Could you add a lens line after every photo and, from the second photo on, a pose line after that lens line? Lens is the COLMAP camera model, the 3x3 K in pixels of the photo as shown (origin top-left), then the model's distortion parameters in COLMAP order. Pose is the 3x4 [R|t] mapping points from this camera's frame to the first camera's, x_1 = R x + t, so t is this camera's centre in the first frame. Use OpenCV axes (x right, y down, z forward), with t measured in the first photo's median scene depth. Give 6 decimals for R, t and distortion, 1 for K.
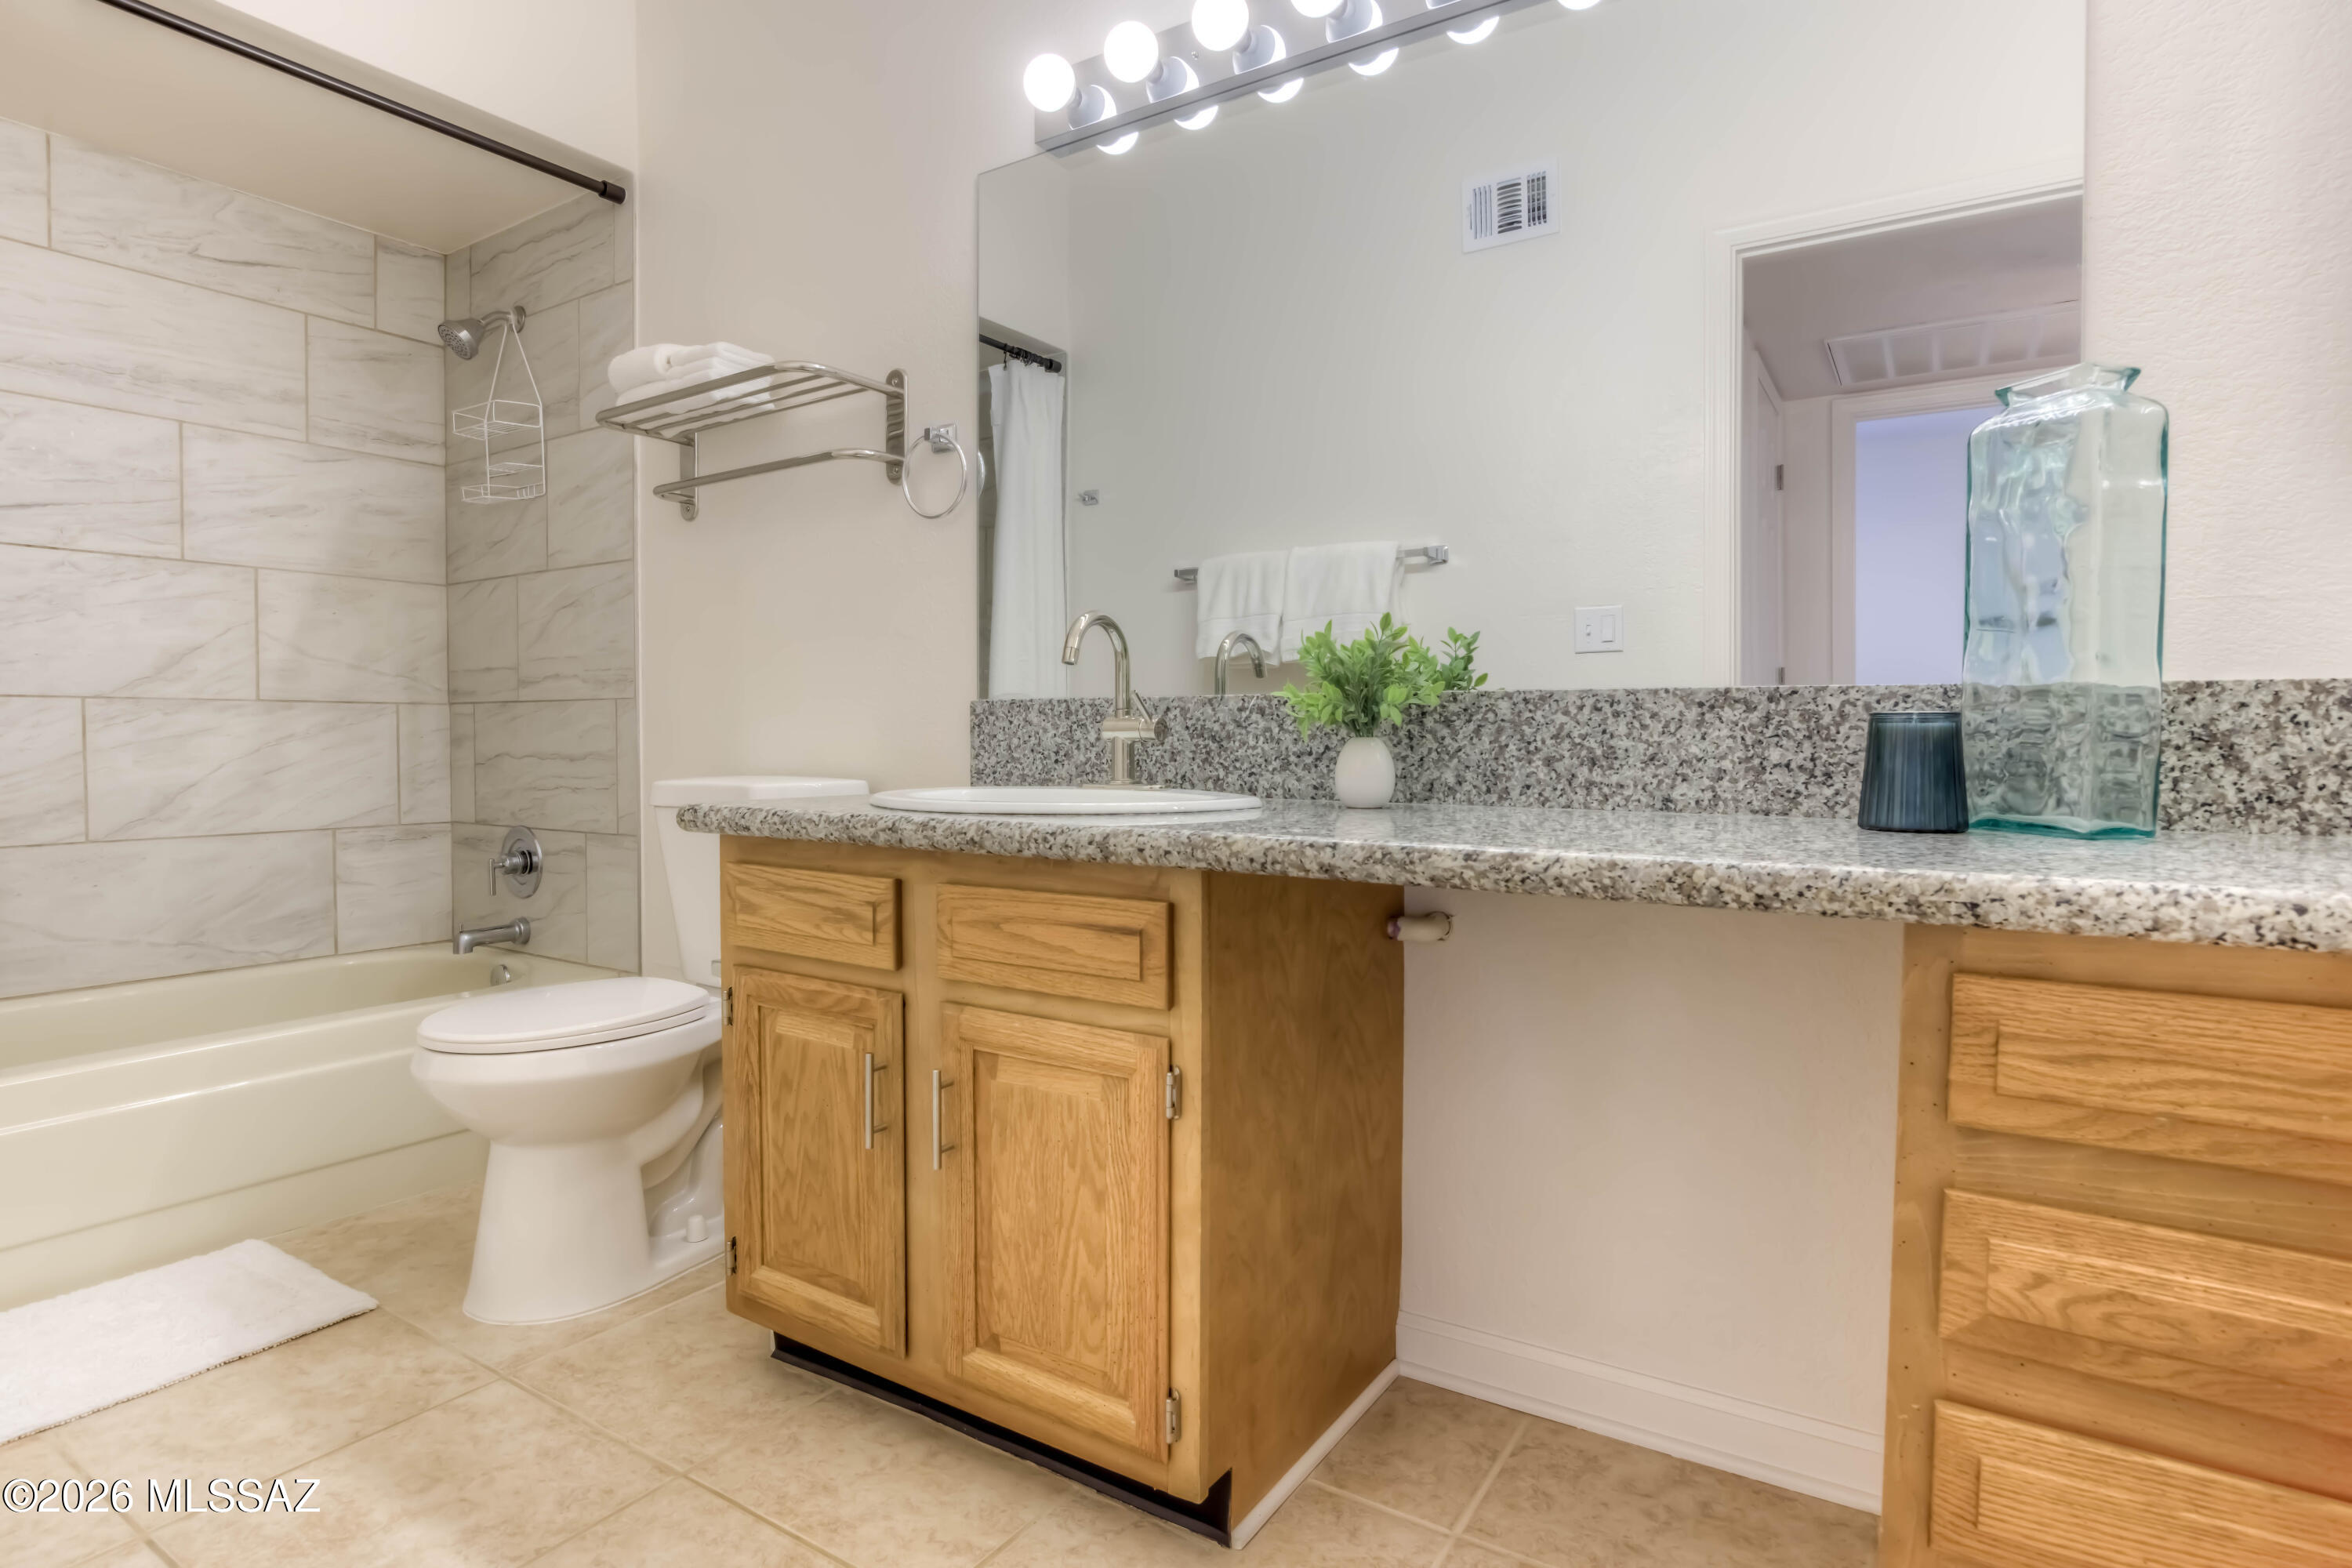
lens RADIAL K [[1220.0, 0, 1176.0], [0, 1220.0, 784.0], [0, 0, 1]] dist [-0.035093, 0.011808]
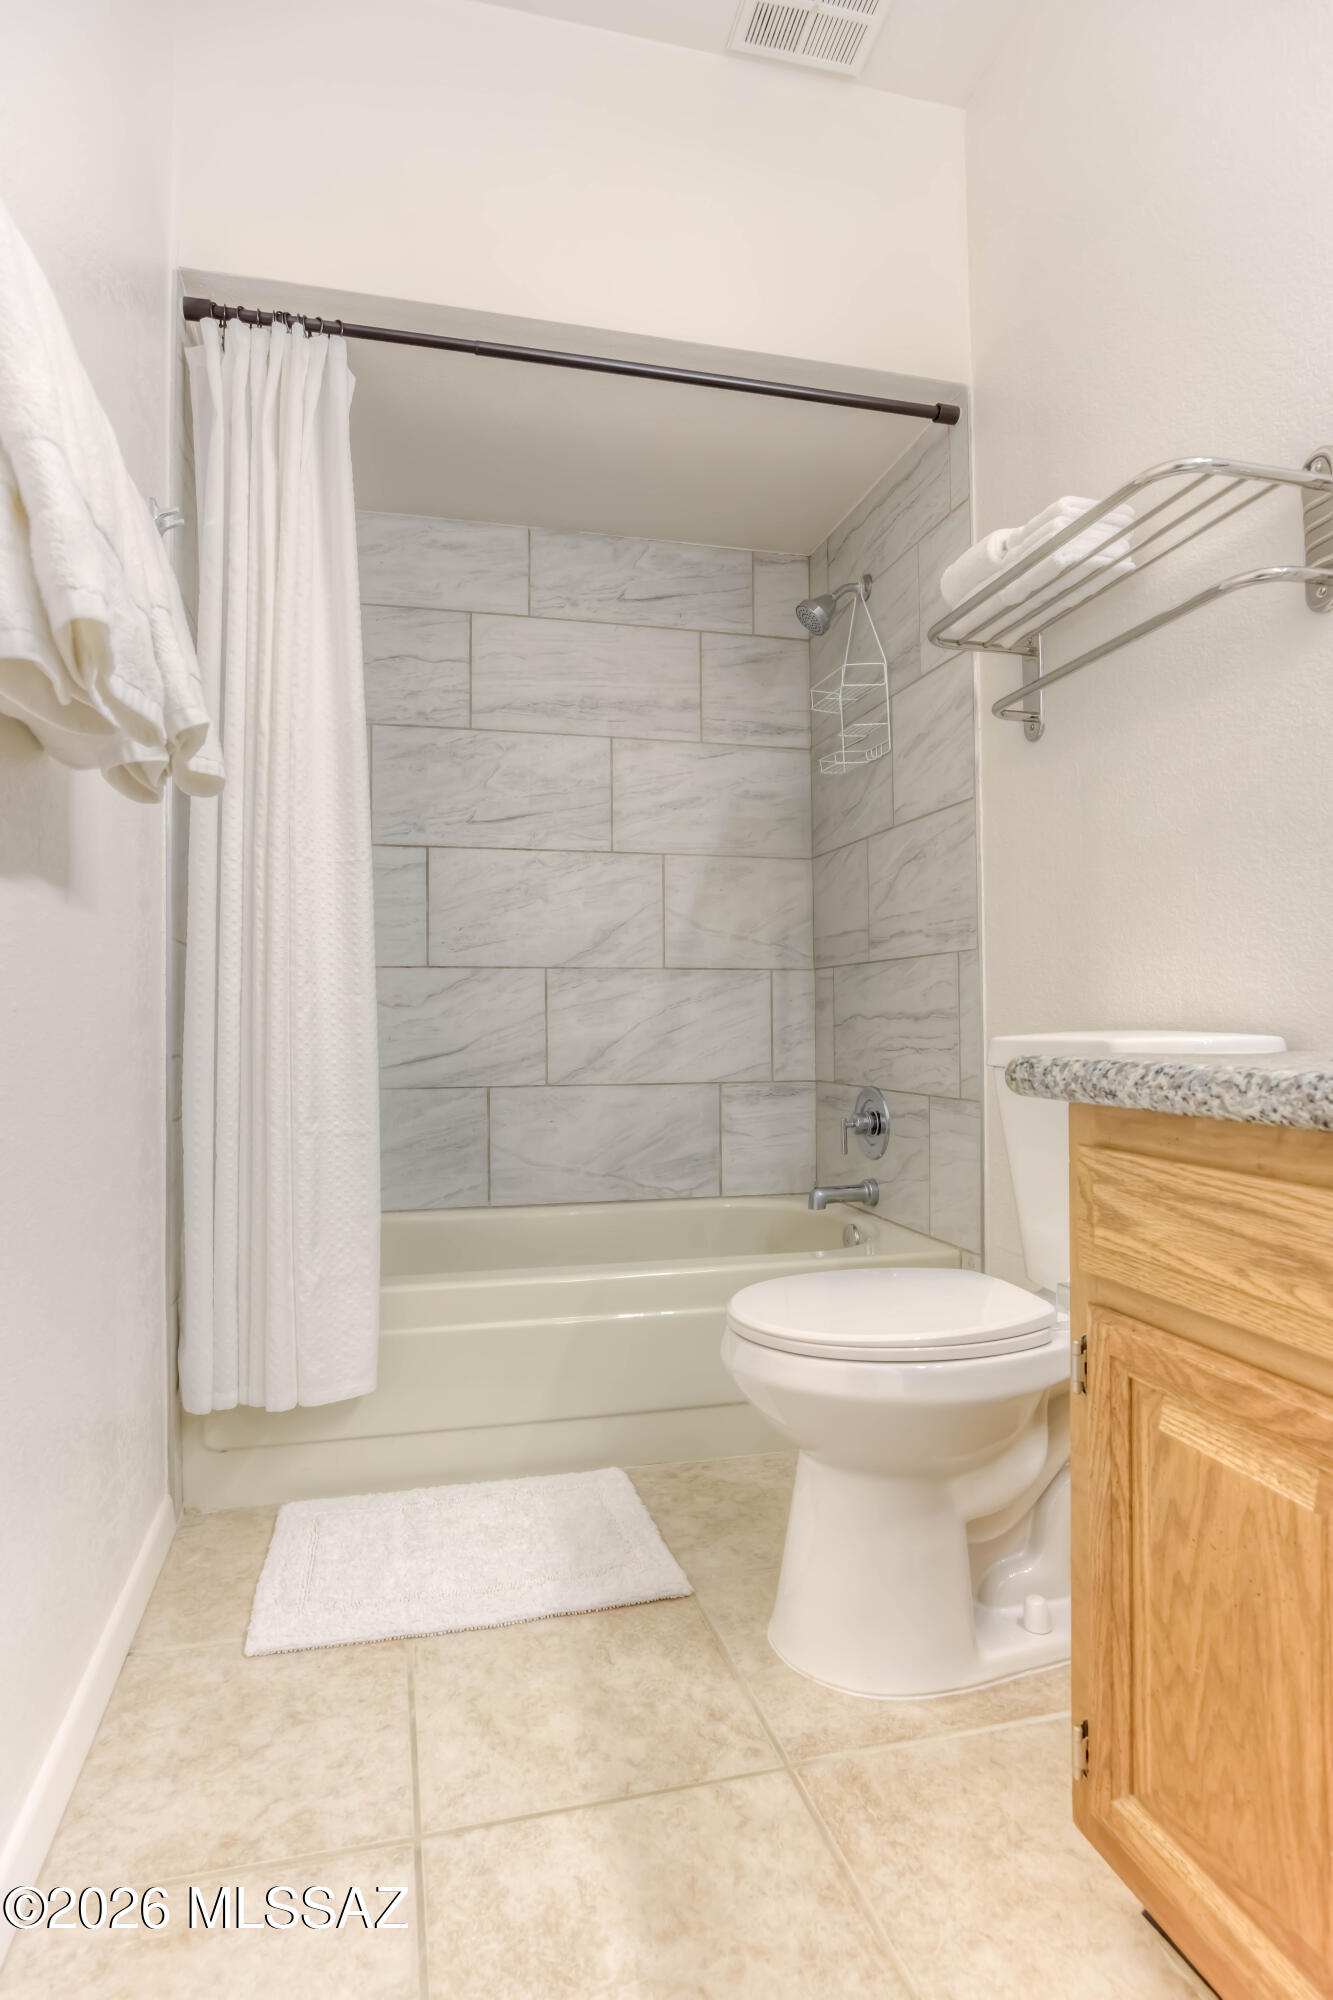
lens RADIAL K [[1037.4, 0, 637.9], [0, 1037.4, 986.9], [0, 0, 1]] dist [-0.035093, 0.011808]
pose [[0.724019, -0.028574, -0.689188, -0.104599], [-0.021322, 0.997737, -0.063766, 0.013242], [0.689450, 0.060863, 0.721771, 0.286706]]
